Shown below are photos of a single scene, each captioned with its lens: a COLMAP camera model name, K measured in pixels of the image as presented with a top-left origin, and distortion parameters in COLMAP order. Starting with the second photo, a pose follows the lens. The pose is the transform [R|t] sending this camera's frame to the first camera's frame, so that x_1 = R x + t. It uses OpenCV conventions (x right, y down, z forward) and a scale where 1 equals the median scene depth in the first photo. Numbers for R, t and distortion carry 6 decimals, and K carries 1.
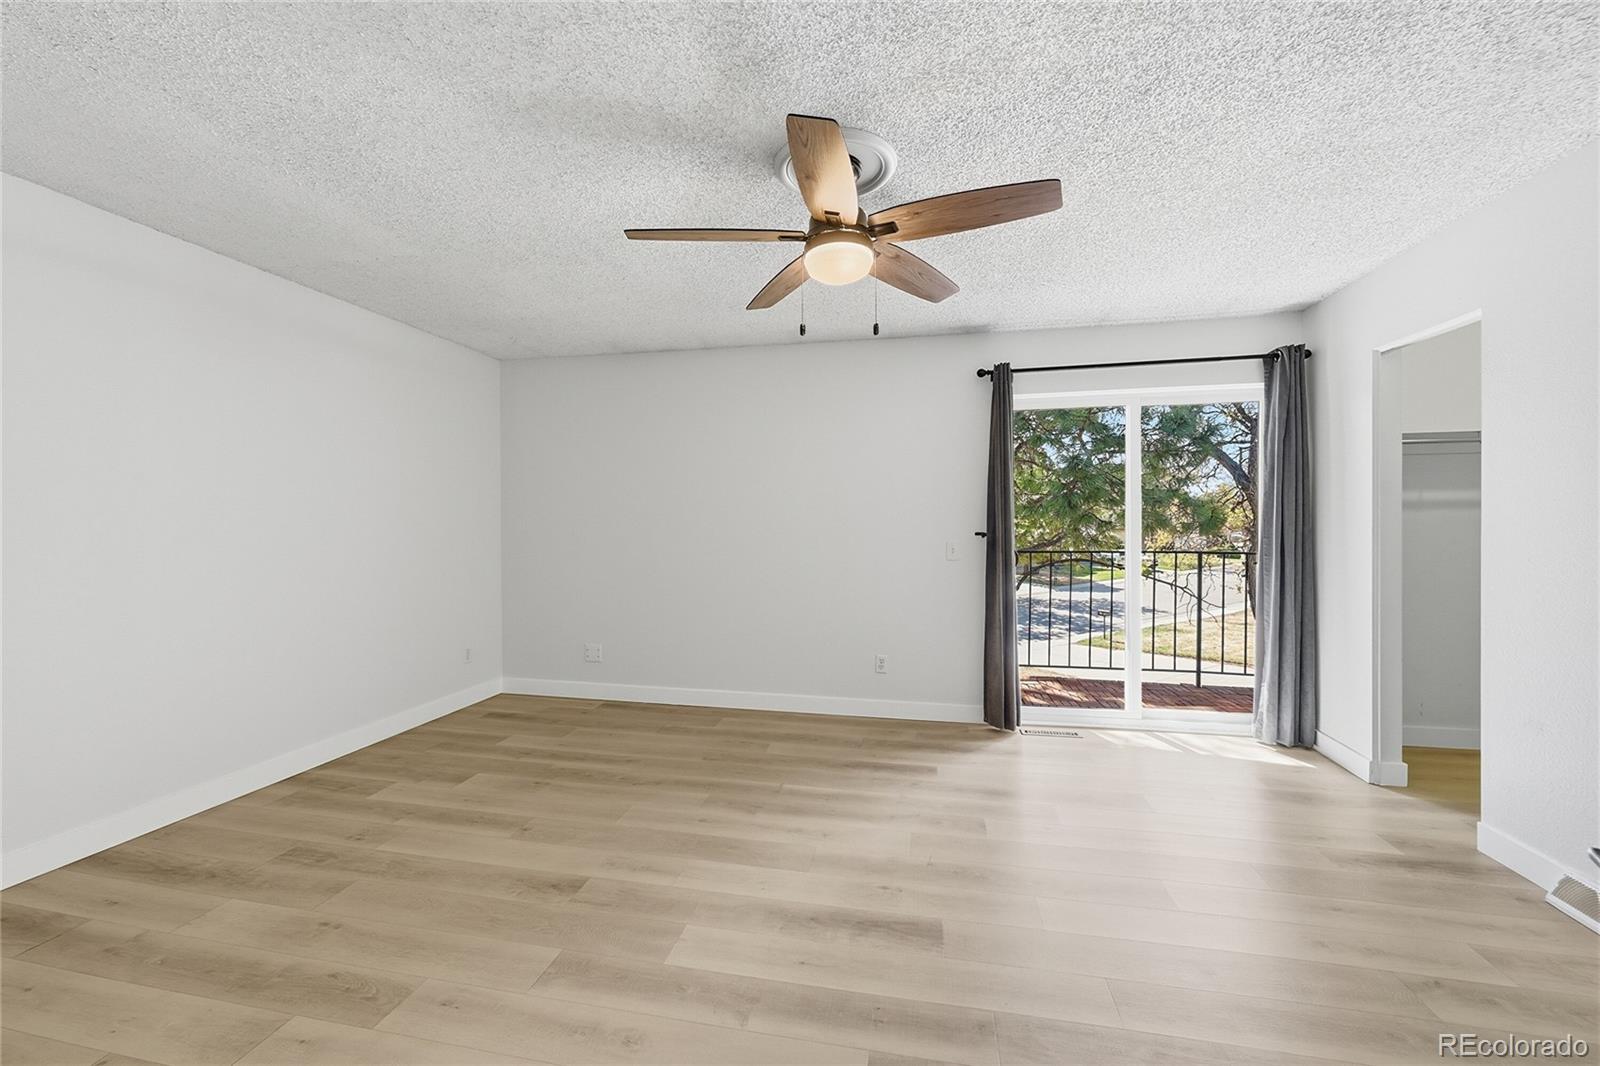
lens RADIAL K [[641.8, 0, 798.7], [0, 641.8, 525.8], [0, 0, 1]] dist [-0.004202, -0.000507]
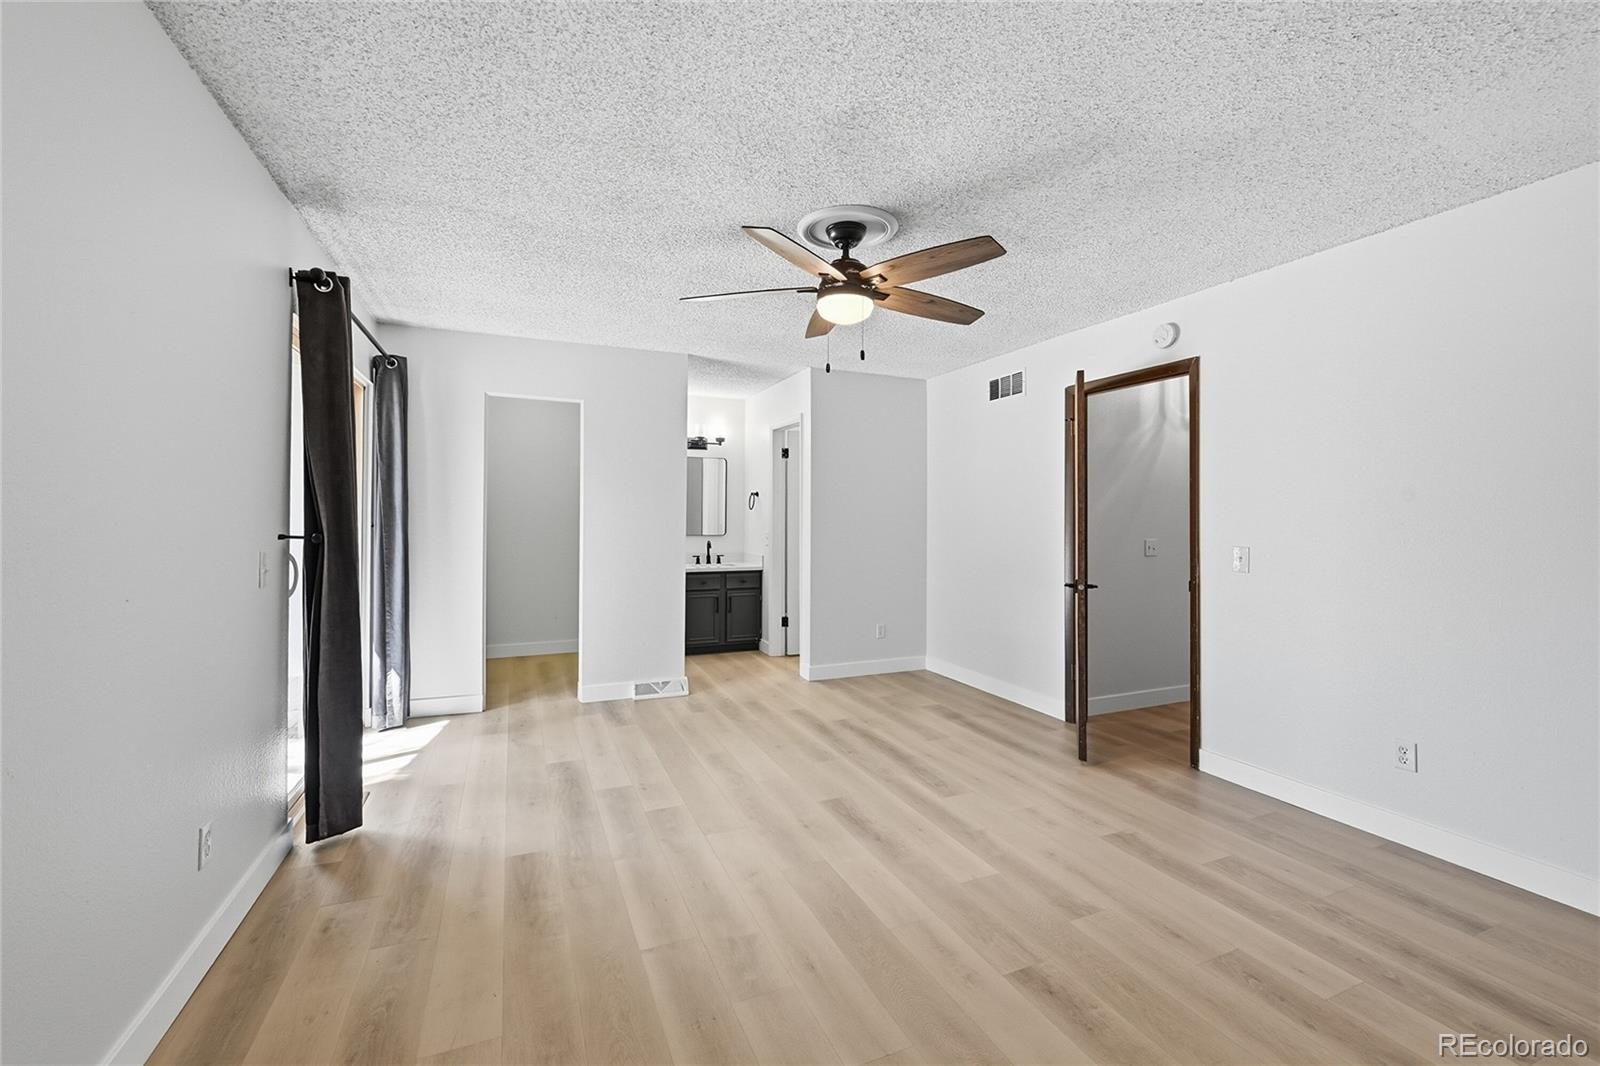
lens RADIAL K [[641.8, 0, 798.7], [0, 641.8, 525.8], [0, 0, 1]] dist [-0.004202, -0.000507]
pose [[-0.572931, -0.013388, 0.819494, -0.834077], [-0.006081, 0.999908, 0.012084, -0.017808], [-0.819581, 0.001940, -0.572960, 1.686127]]
